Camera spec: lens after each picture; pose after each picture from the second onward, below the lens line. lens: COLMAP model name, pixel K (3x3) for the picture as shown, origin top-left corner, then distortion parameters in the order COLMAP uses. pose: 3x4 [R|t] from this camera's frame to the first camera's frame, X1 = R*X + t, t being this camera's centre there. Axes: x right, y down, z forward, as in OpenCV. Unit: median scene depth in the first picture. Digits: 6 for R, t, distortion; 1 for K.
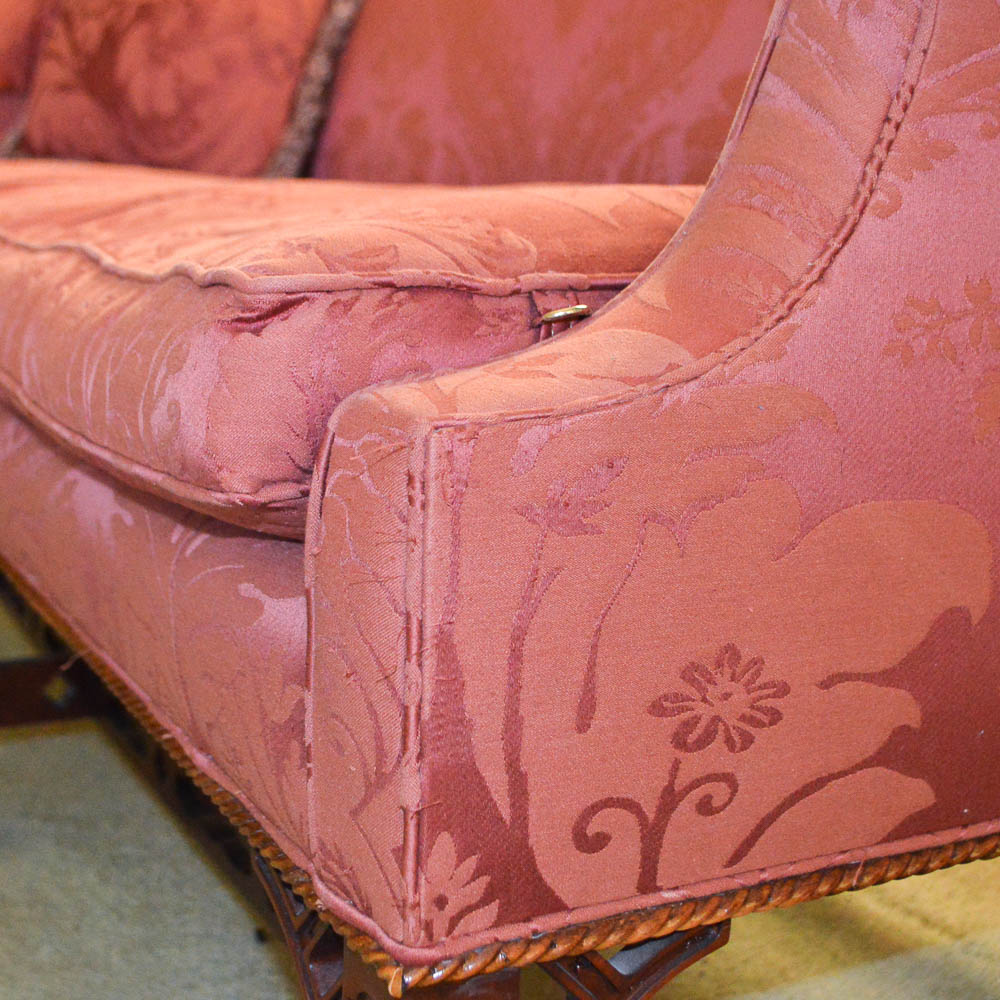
lens RADIAL K [[1779.5, 0, 464.5], [0, 1779.5, 457.4], [0, 0, 1]] dist [-0.060375, 0.000000]
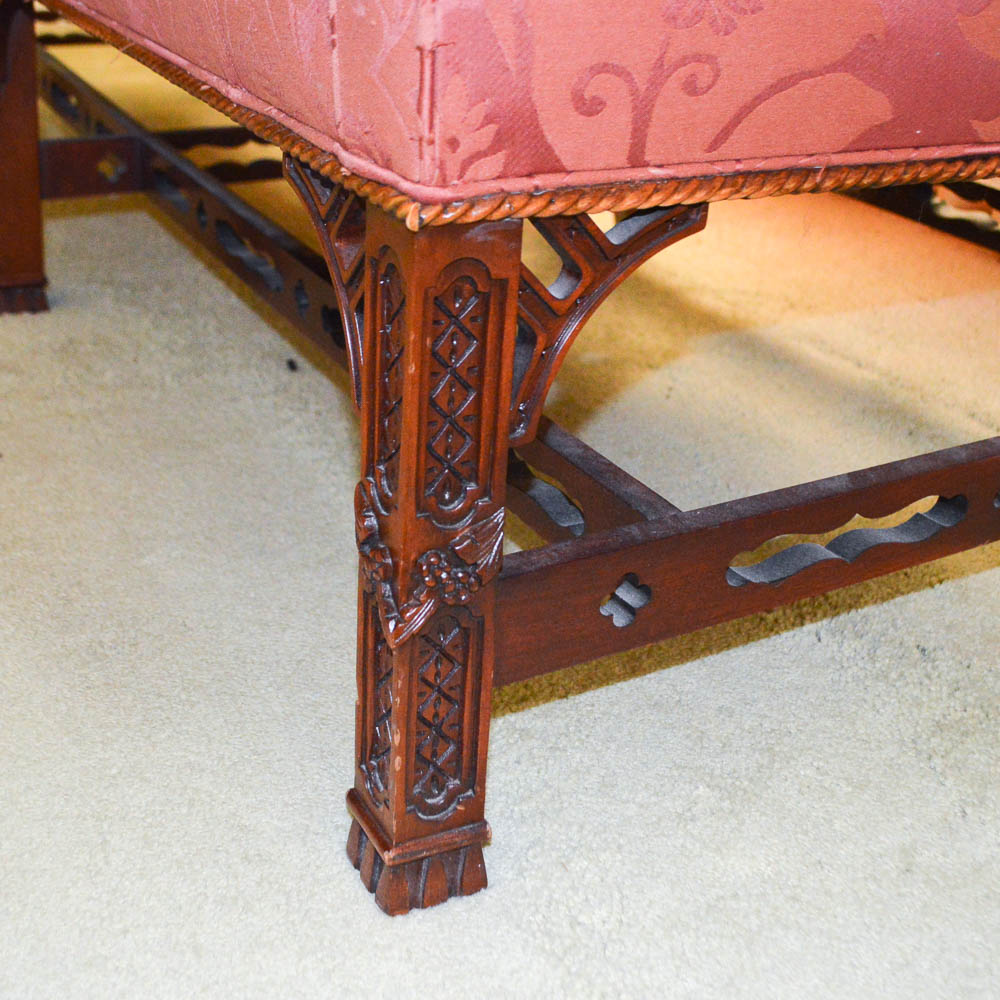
lens RADIAL K [[1513.2, 0, 472.8], [0, 1513.2, 501.3], [0, 0, 1]] dist [-0.086955, 0.000000]
pose [[0.999964, 0.002823, 0.008043, -0.007046], [-0.004829, 0.965152, 0.261644, 0.189304], [-0.007025, -0.261674, 0.965131, 0.023752]]
